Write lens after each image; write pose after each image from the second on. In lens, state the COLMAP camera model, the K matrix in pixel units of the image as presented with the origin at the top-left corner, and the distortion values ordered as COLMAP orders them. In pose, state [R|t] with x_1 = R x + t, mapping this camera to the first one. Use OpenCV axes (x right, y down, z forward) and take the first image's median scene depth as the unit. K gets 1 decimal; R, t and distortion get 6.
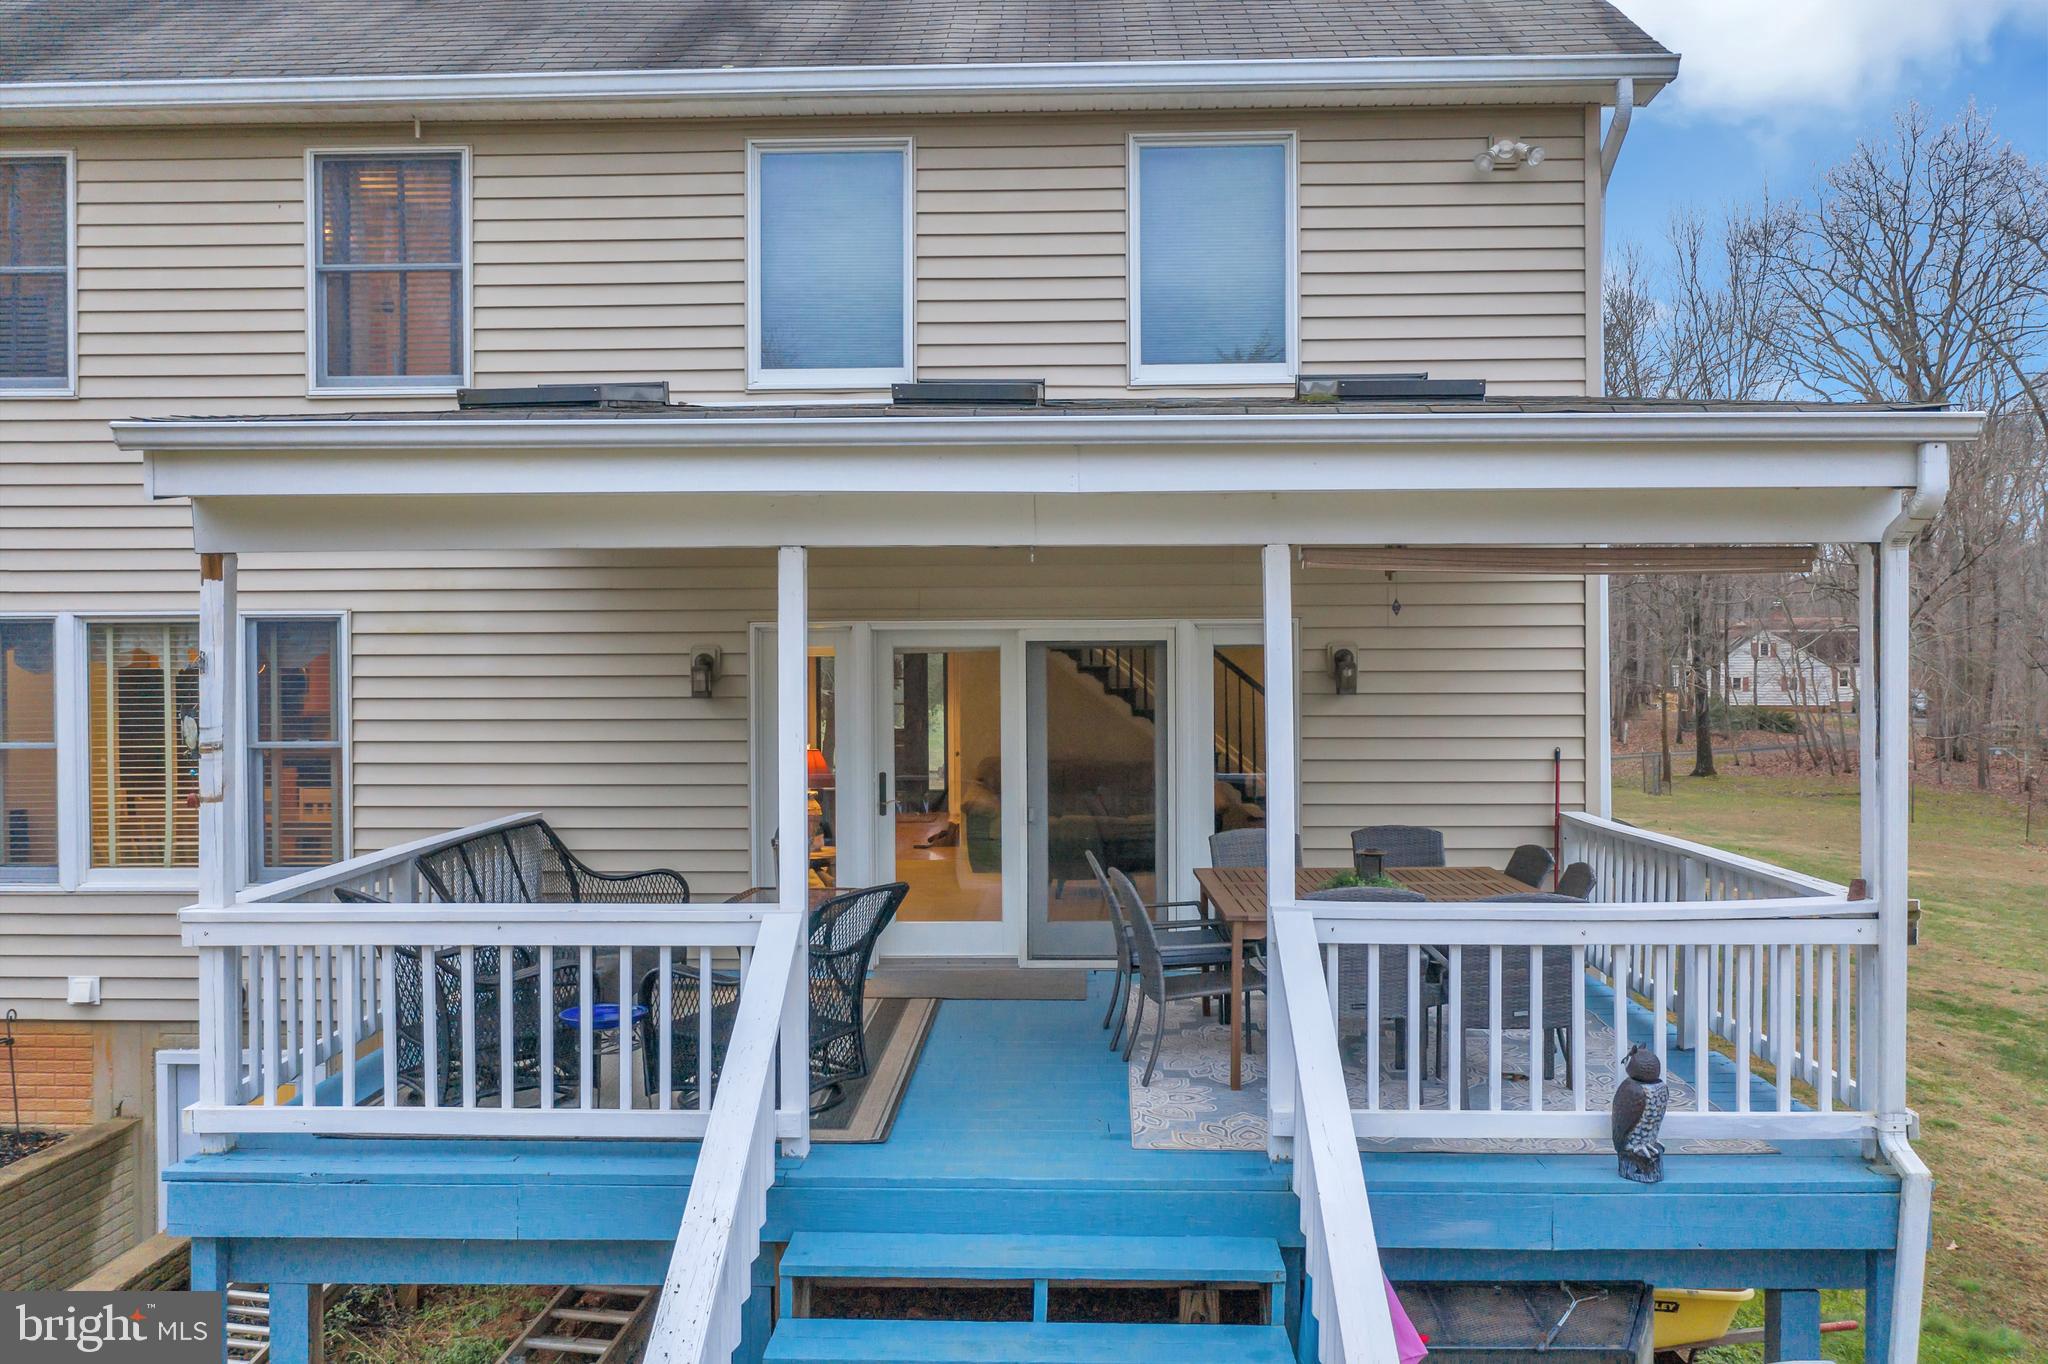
lens RADIAL K [[1536.3, 0, 1024.0], [0, 1536.3, 682.0], [0, 0, 1]] dist [-0.012609, 0.005213]
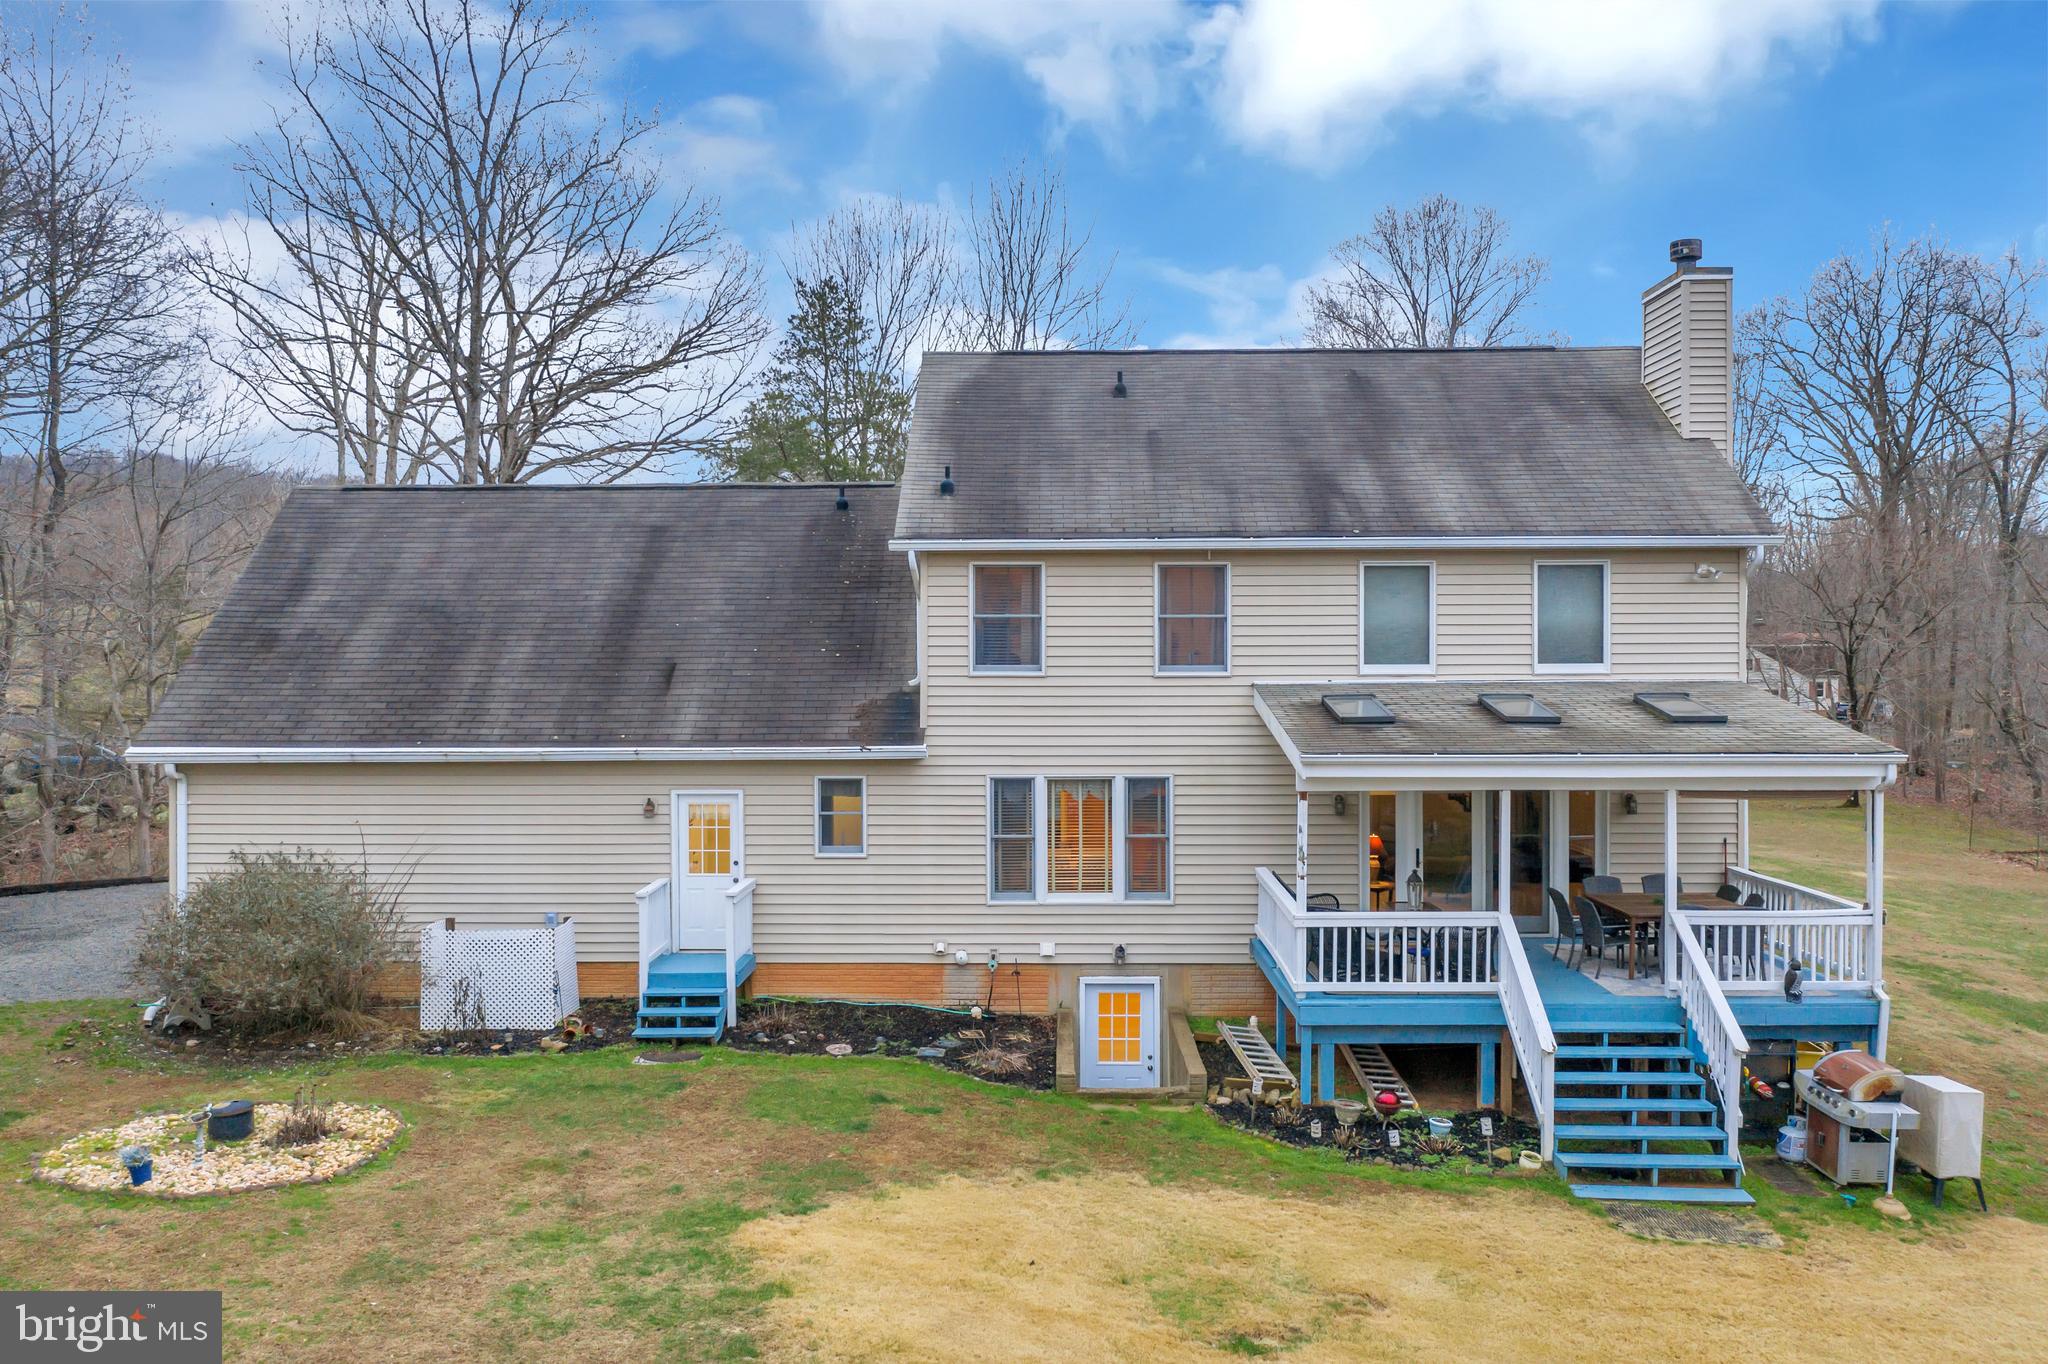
lens RADIAL K [[1536.3, 0, 1024.0], [0, 1536.3, 682.0], [0, 0, 1]] dist [-0.012609, 0.005213]
pose [[0.999879, 0.000864, 0.015508, -0.683165], [-0.000973, 0.999975, 0.007072, -0.191845], [-0.015501, -0.007087, 0.999855, -1.167845]]
